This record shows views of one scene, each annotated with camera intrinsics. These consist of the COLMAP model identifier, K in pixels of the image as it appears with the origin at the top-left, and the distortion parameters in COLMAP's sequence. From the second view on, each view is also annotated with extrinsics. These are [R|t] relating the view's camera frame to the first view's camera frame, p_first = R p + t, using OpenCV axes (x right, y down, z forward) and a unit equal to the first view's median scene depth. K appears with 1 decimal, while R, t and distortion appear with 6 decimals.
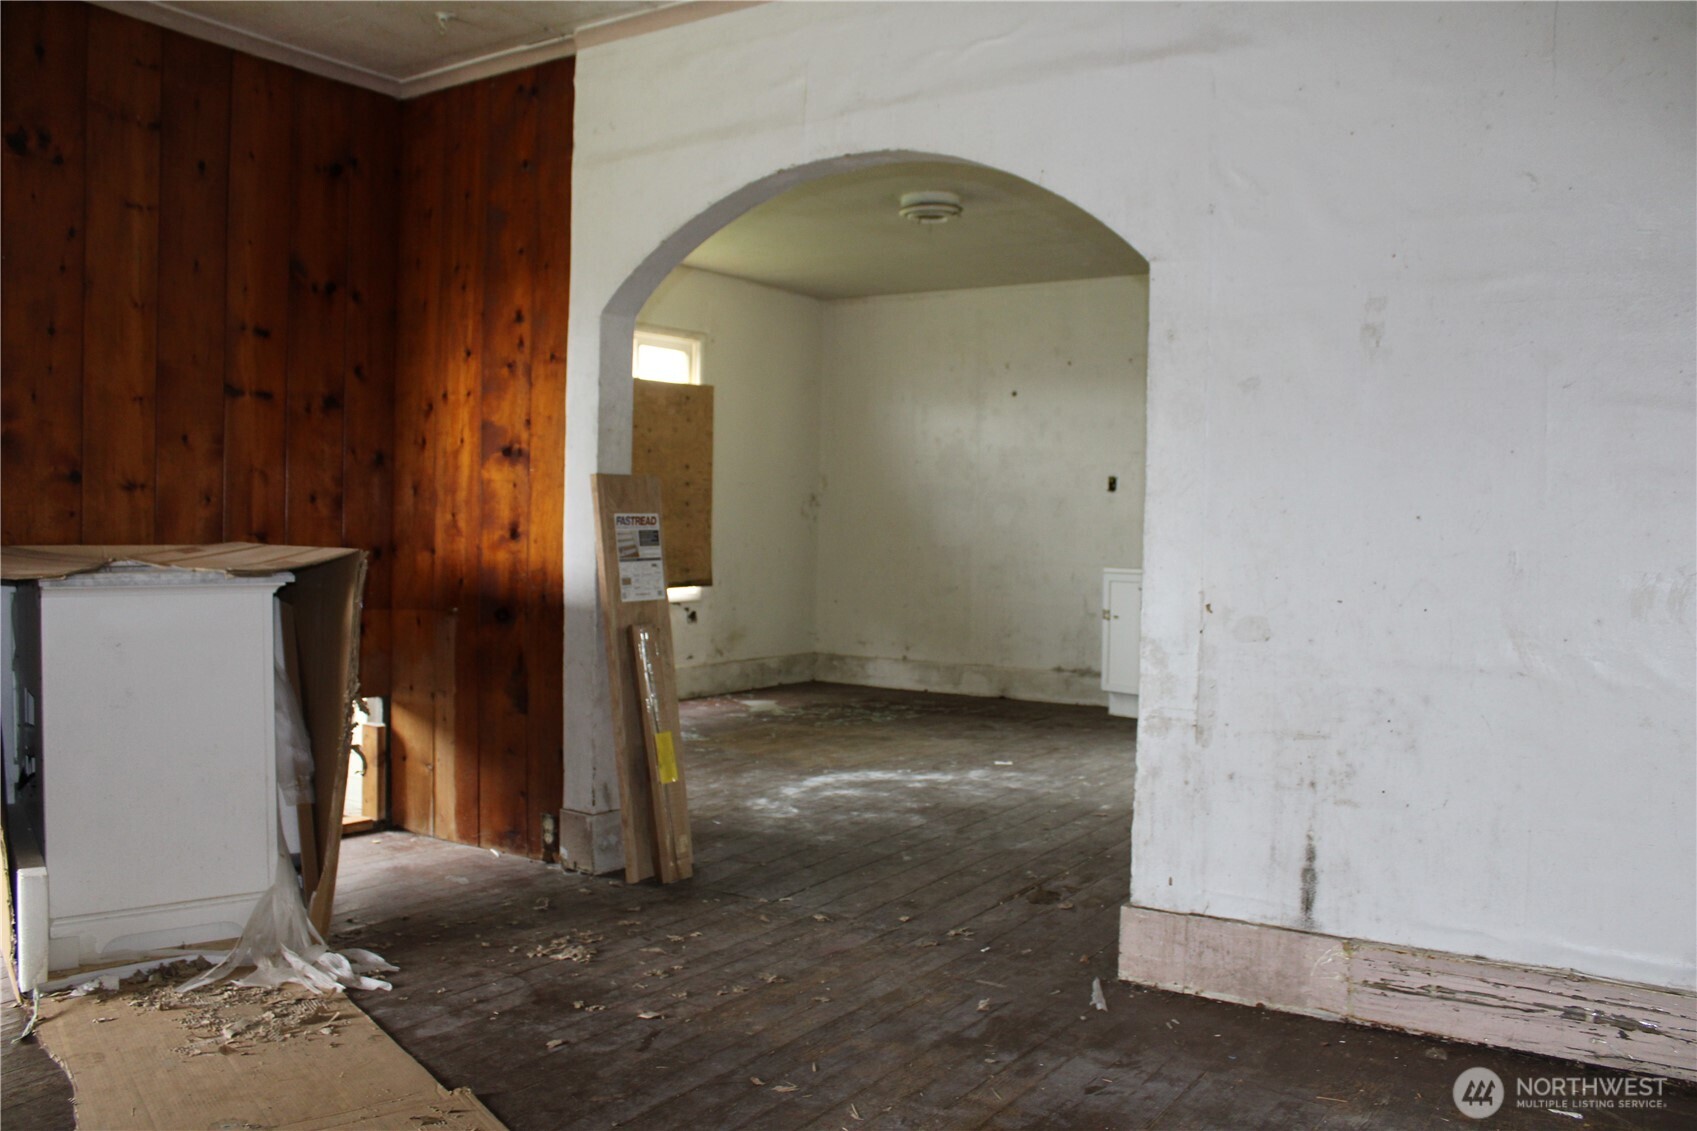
lens RADIAL K [[1402.9, 0, 840.0], [0, 1402.9, 565.7], [0, 0, 1]] dist [-0.173230, 0.156404]
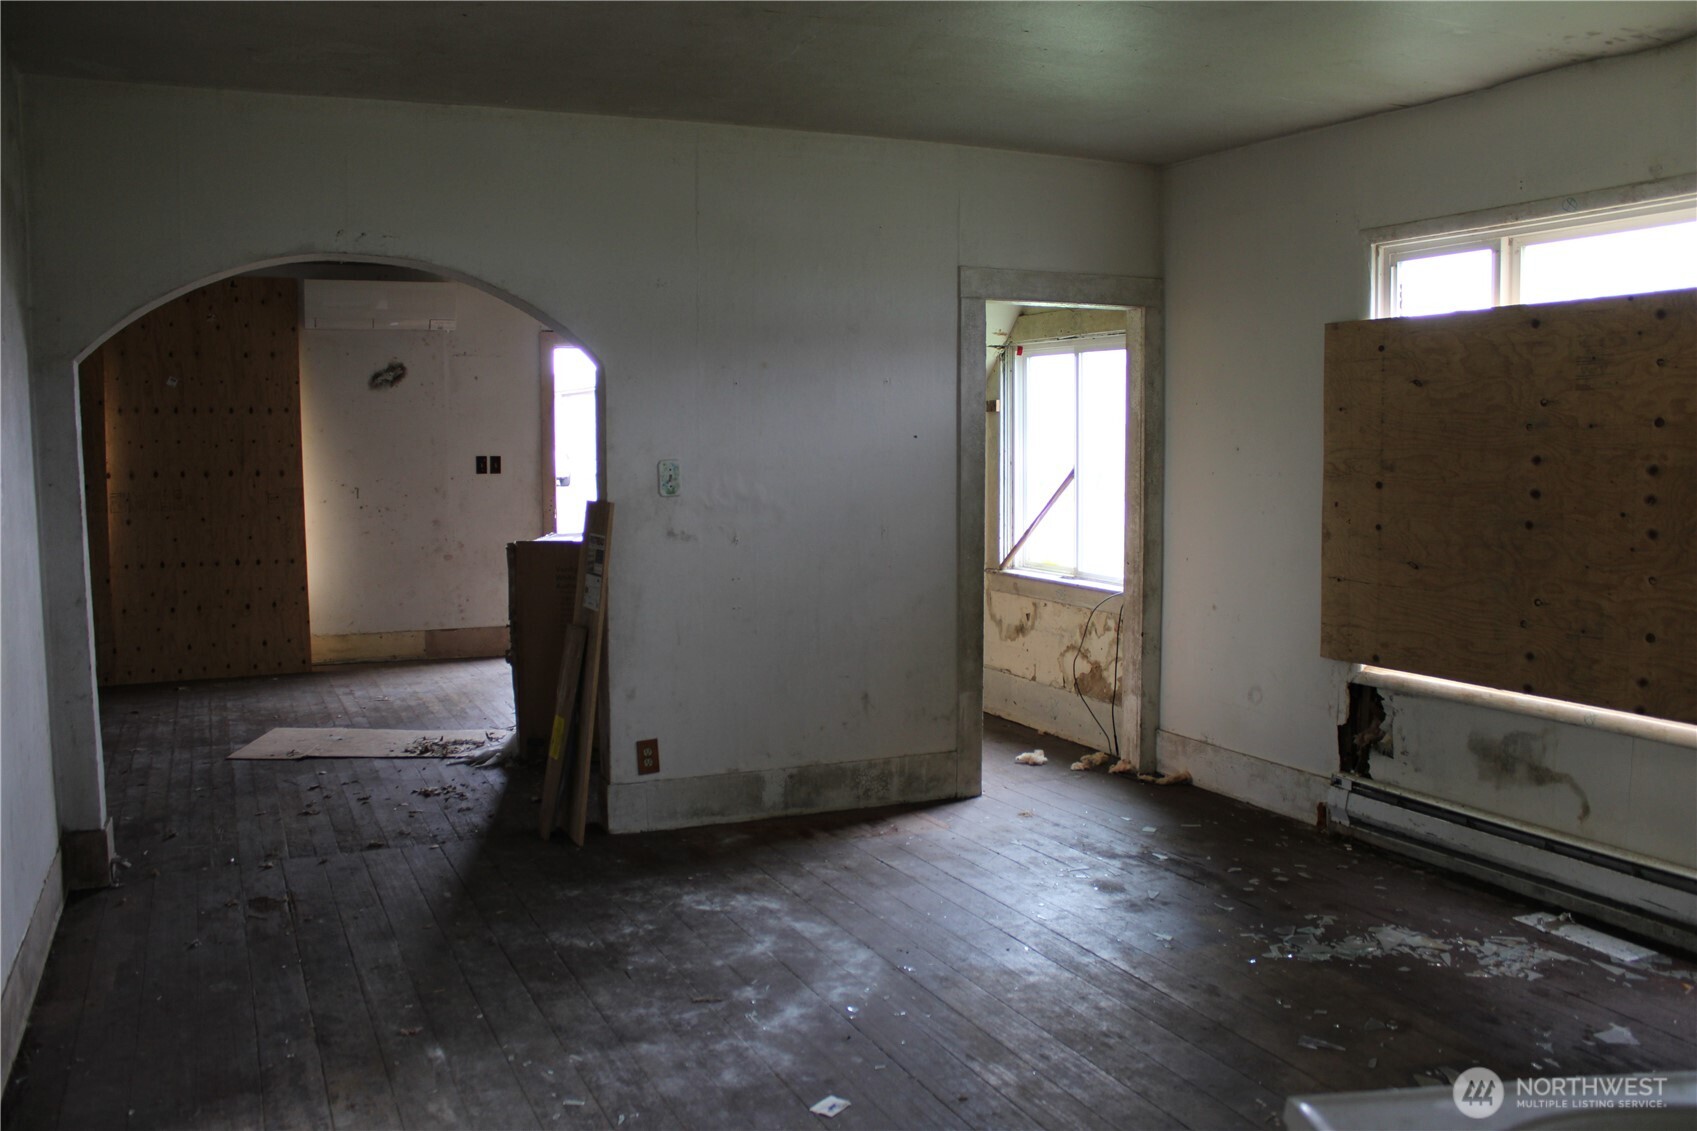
lens RADIAL K [[1402.9, 0, 840.0], [0, 1402.9, 565.7], [0, 0, 1]] dist [-0.173230, 0.156404]
pose [[-0.532639, 0.067151, -0.843675, 0.367143], [-0.037330, 0.994013, 0.102685, -0.068553], [0.845519, 0.086188, -0.526943, 0.901599]]
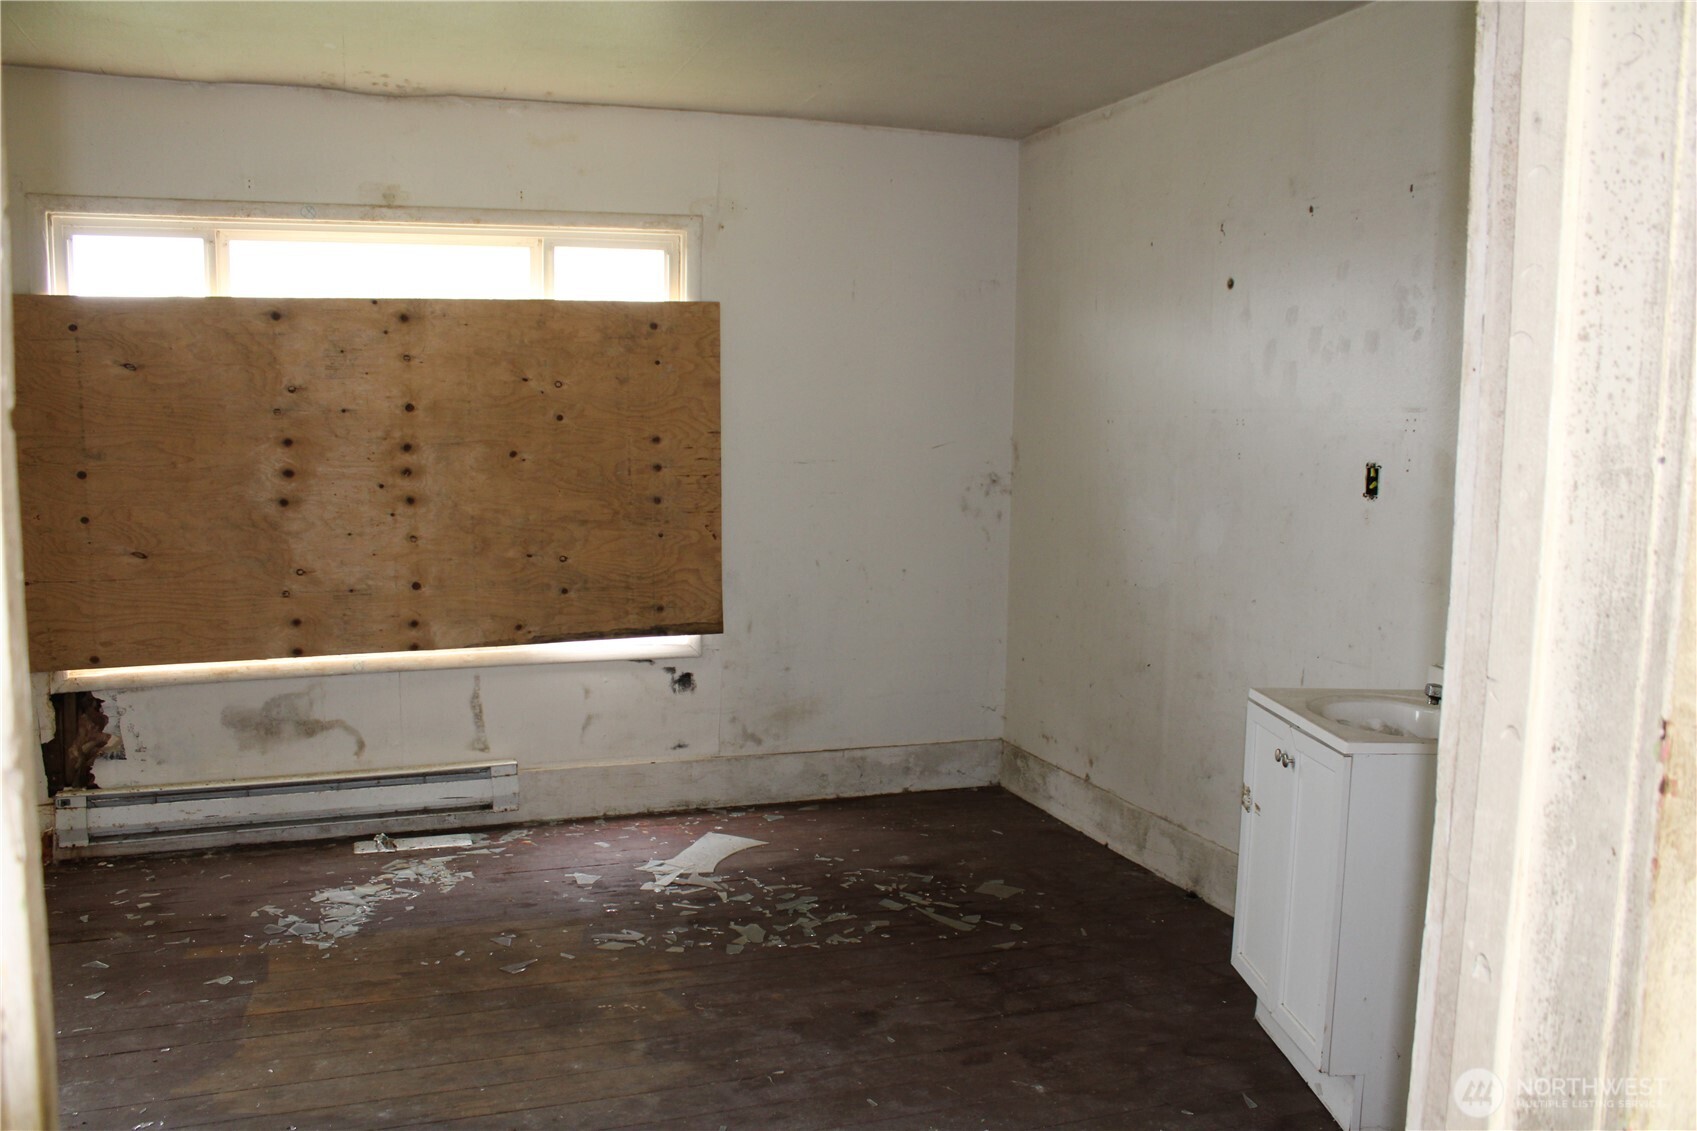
lens RADIAL K [[1402.9, 0, 840.0], [0, 1402.9, 565.7], [0, 0, 1]] dist [-0.173230, 0.156404]
pose [[0.798592, 0.054690, -0.599383, 0.315617], [-0.017522, 0.997554, 0.067676, -0.057329], [0.601617, -0.043543, 0.797597, 0.549672]]
